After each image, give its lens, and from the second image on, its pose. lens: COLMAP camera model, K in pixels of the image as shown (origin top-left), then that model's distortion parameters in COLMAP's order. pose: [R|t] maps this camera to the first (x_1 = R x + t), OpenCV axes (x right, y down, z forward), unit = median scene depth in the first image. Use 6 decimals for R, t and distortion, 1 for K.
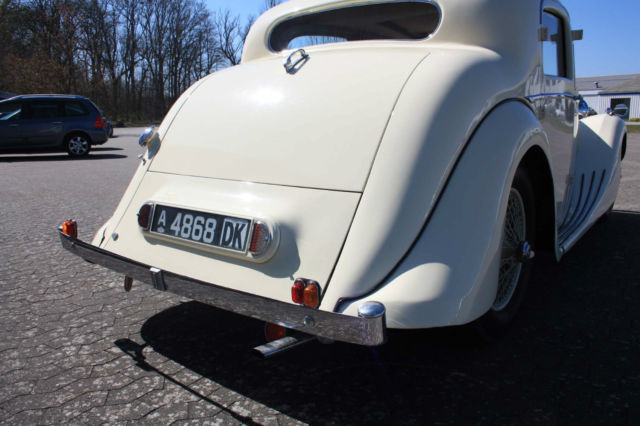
lens RADIAL K [[522.5, 0, 320.0], [0, 522.5, 213.0], [0, 0, 1]] dist [-0.157178, 0.140150]
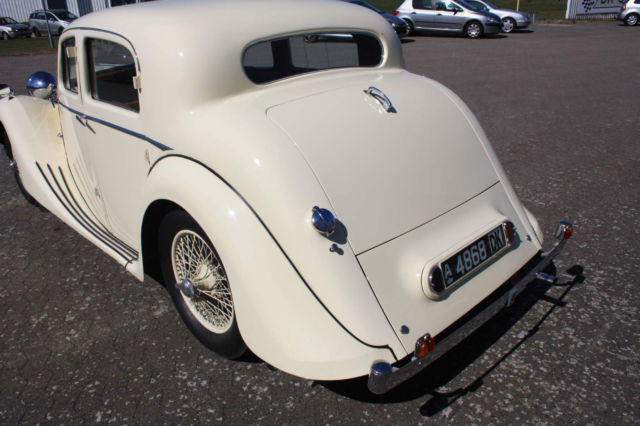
lens RADIAL K [[522.5, 0, 320.0], [0, 522.5, 213.0], [0, 0, 1]] dist [-0.157178, 0.140150]
pose [[0.135210, -0.376962, 0.916306, -1.397586], [0.214438, 0.914014, 0.344377, -0.574284], [-0.967334, 0.149928, 0.204419, 1.115115]]
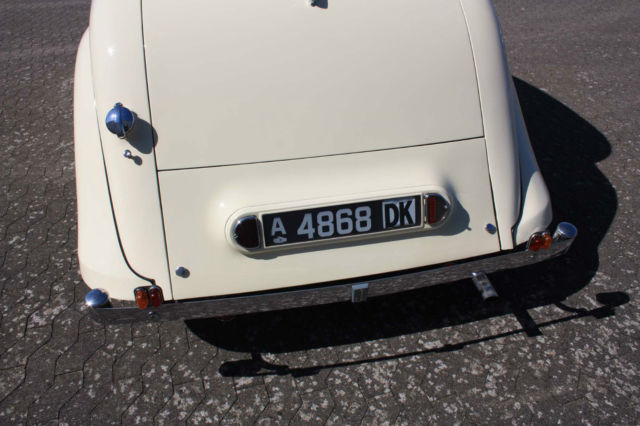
lens RADIAL K [[522.5, 0, 320.0], [0, 522.5, 213.0], [0, 0, 1]] dist [-0.157178, 0.140150]
pose [[0.642738, -0.440673, 0.626654, -0.847686], [0.136635, 0.870820, 0.472232, -0.430668], [-0.753803, -0.217899, 0.619920, 0.478847]]
